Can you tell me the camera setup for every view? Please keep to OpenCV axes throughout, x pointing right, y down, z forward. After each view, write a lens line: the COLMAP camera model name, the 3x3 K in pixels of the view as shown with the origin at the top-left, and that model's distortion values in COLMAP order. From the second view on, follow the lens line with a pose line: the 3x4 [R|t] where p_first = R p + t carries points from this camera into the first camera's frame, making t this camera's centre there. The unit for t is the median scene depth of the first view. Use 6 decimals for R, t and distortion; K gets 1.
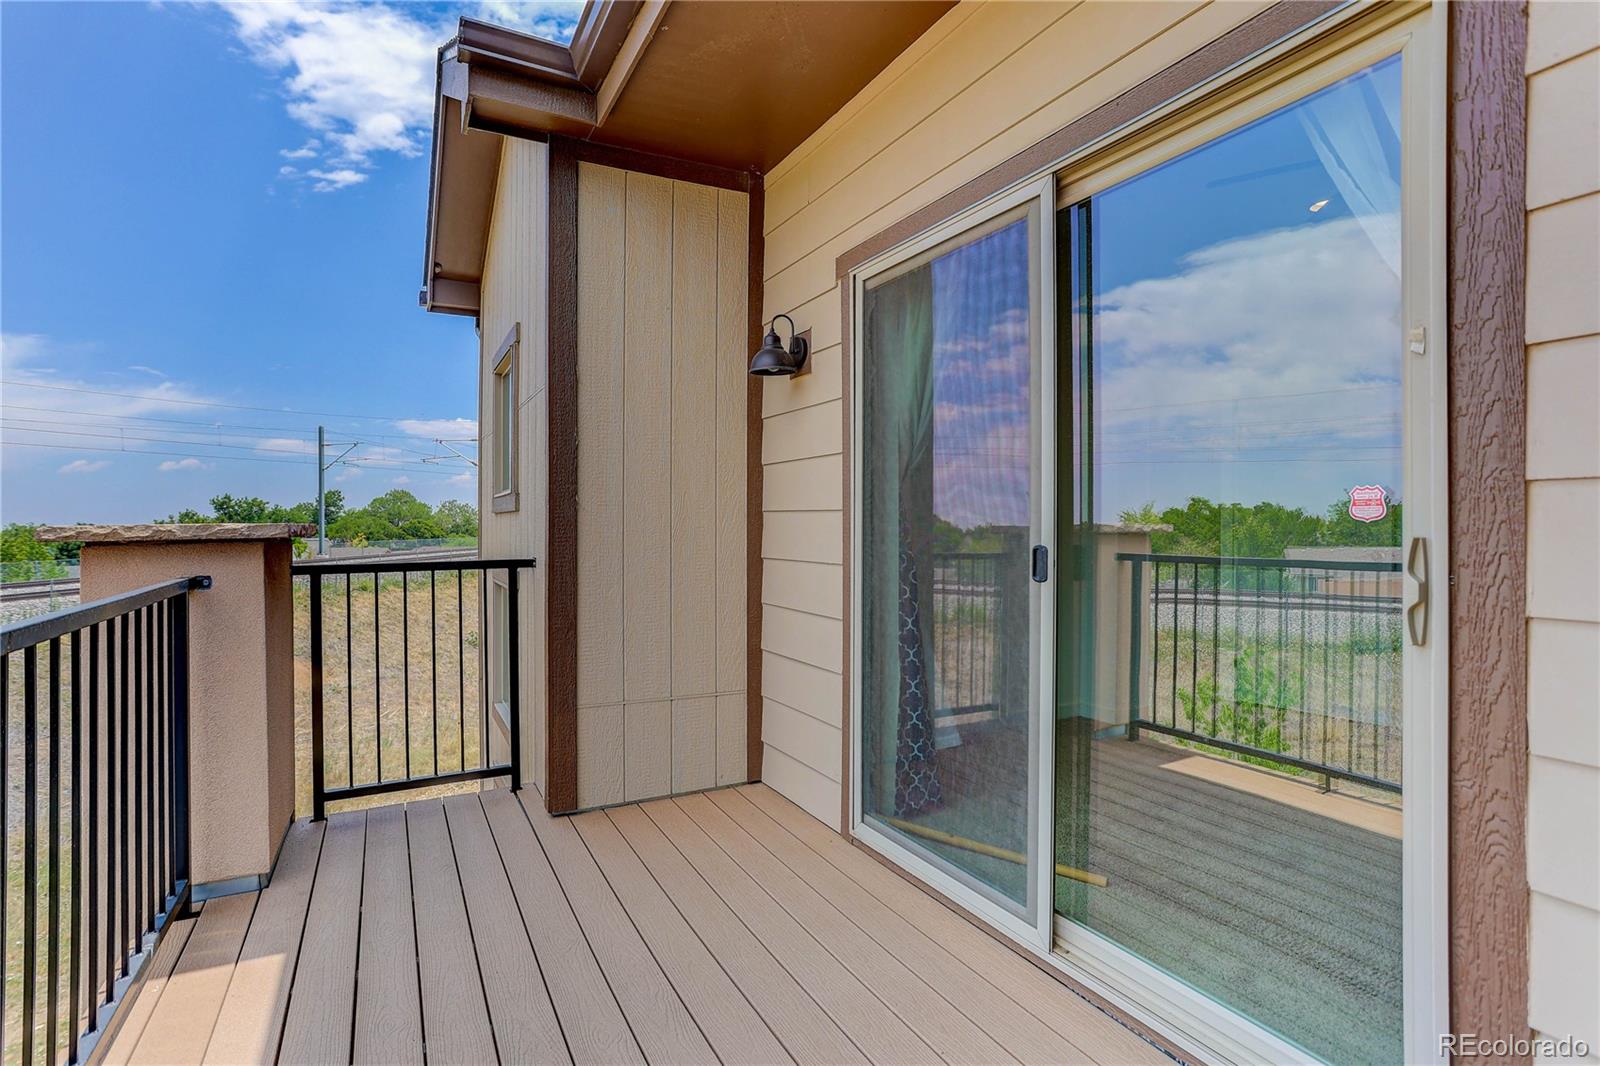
lens RADIAL K [[790.0, 0, 805.8], [0, 790.0, 520.9], [0, 0, 1]] dist [-0.003675, -0.000012]
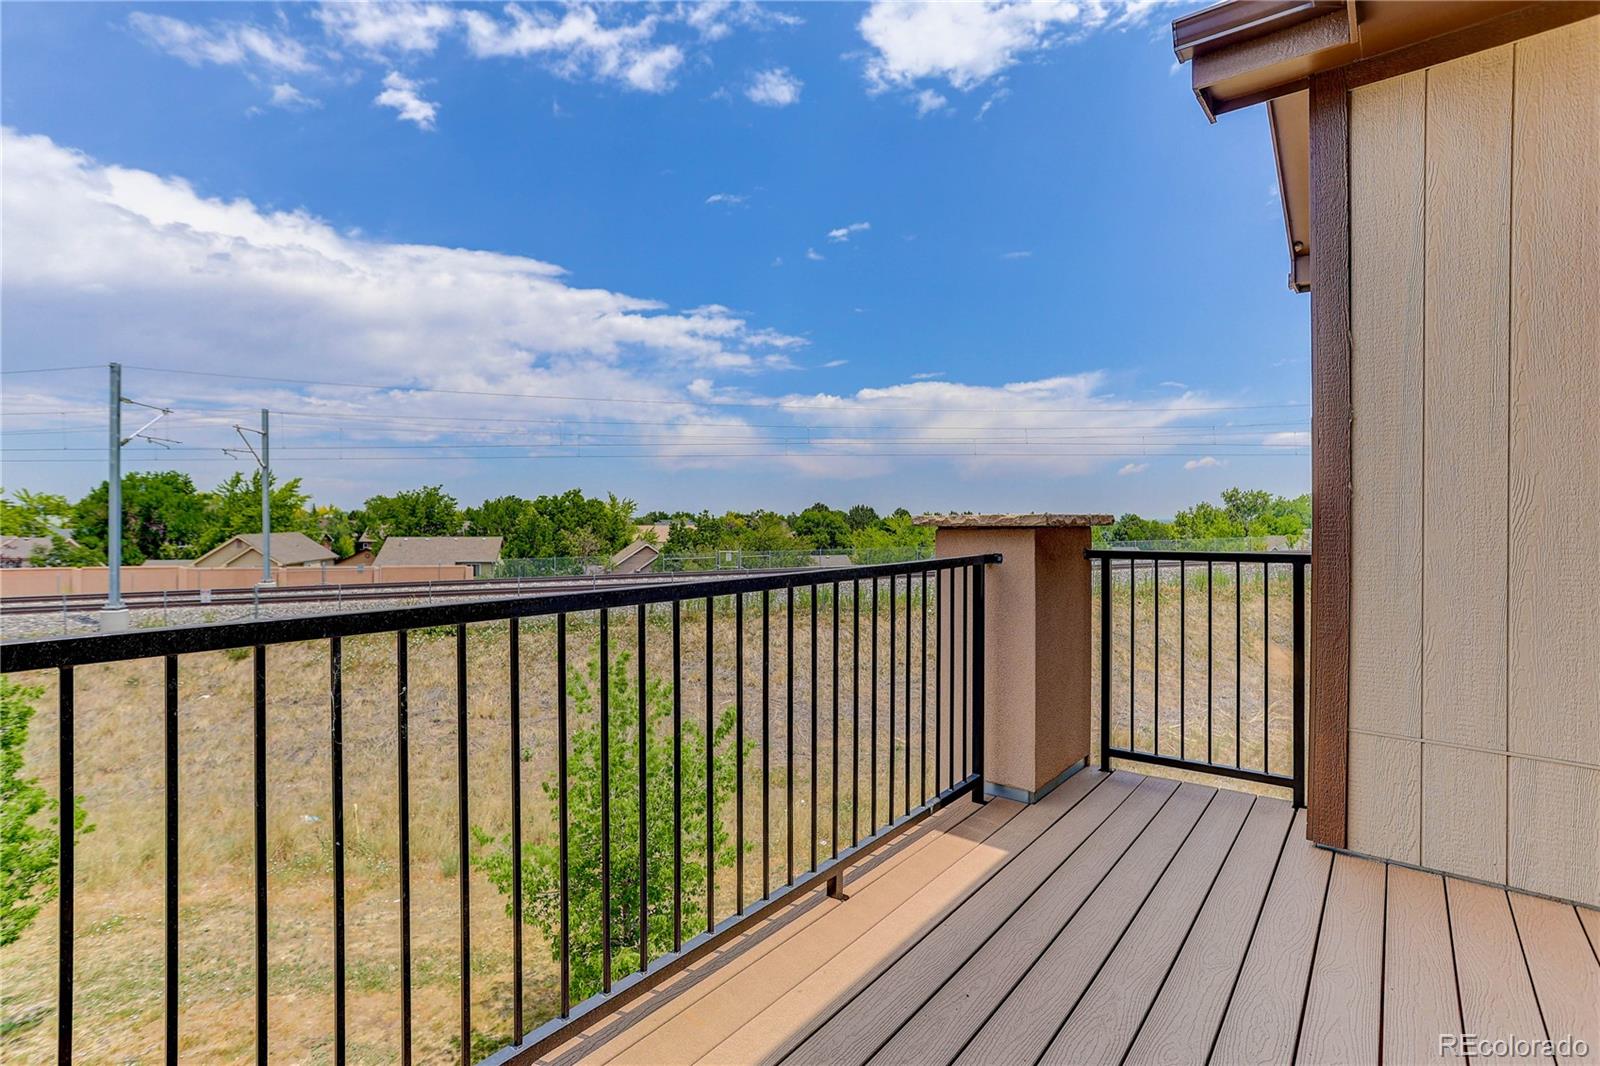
lens RADIAL K [[790.0, 0, 805.8], [0, 790.0, 520.9], [0, 0, 1]] dist [-0.003675, -0.000012]
pose [[0.417588, 0.009439, -0.908587, 0.238783], [0.000932, 0.999941, 0.010817, -0.000288], [0.908636, -0.005364, 0.417555, 0.113476]]
